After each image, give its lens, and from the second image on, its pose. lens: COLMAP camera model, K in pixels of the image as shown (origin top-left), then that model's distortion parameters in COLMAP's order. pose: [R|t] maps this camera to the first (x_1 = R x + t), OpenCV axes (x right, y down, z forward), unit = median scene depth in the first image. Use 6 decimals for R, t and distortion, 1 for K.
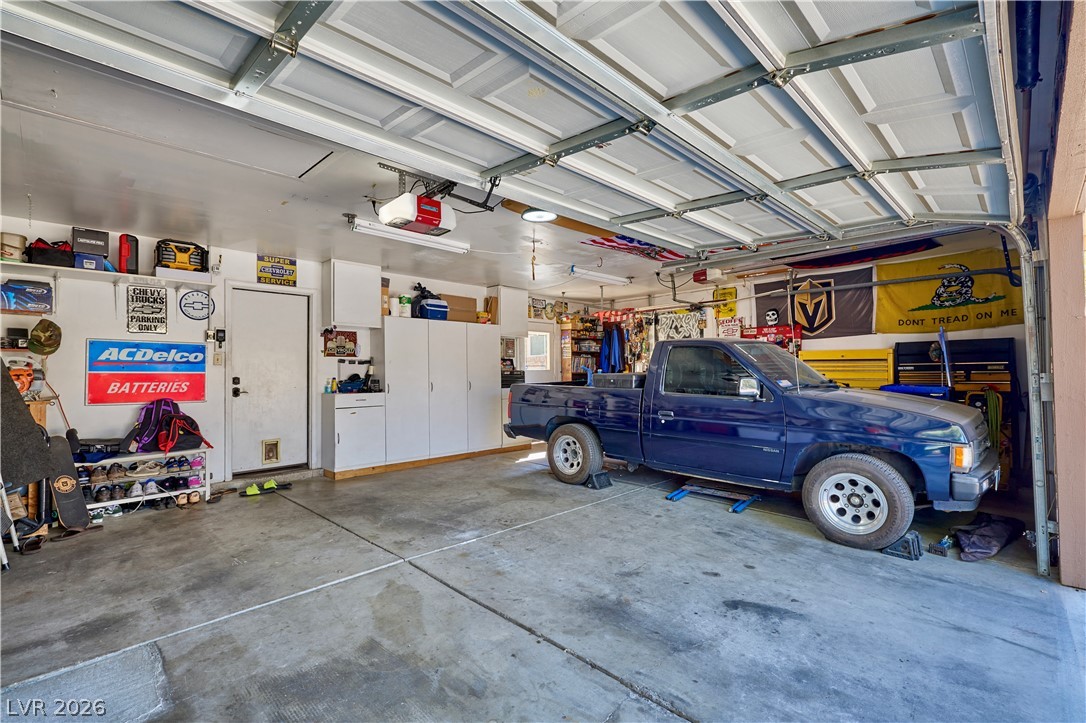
lens RADIAL K [[493.9, 0, 569.3], [0, 493.9, 361.4], [0, 0, 1]] dist [-0.000319, -0.000135]
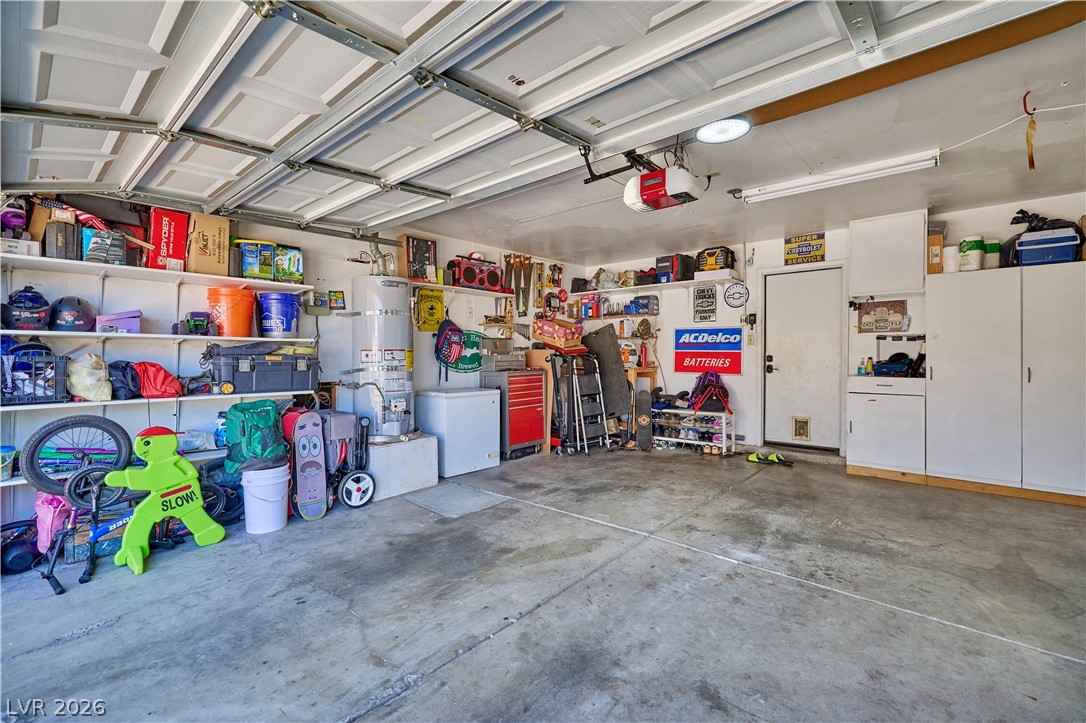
lens RADIAL K [[493.6, 0, 543.7], [0, 493.6, 355.3], [0, 0, 1]] dist [-0.001896, -0.000262]
pose [[-0.001247, 0.012518, -0.999921, 0.543138], [0.024085, 0.999632, 0.012485, 0.007621], [0.999709, -0.024067, -0.001548, 0.624108]]
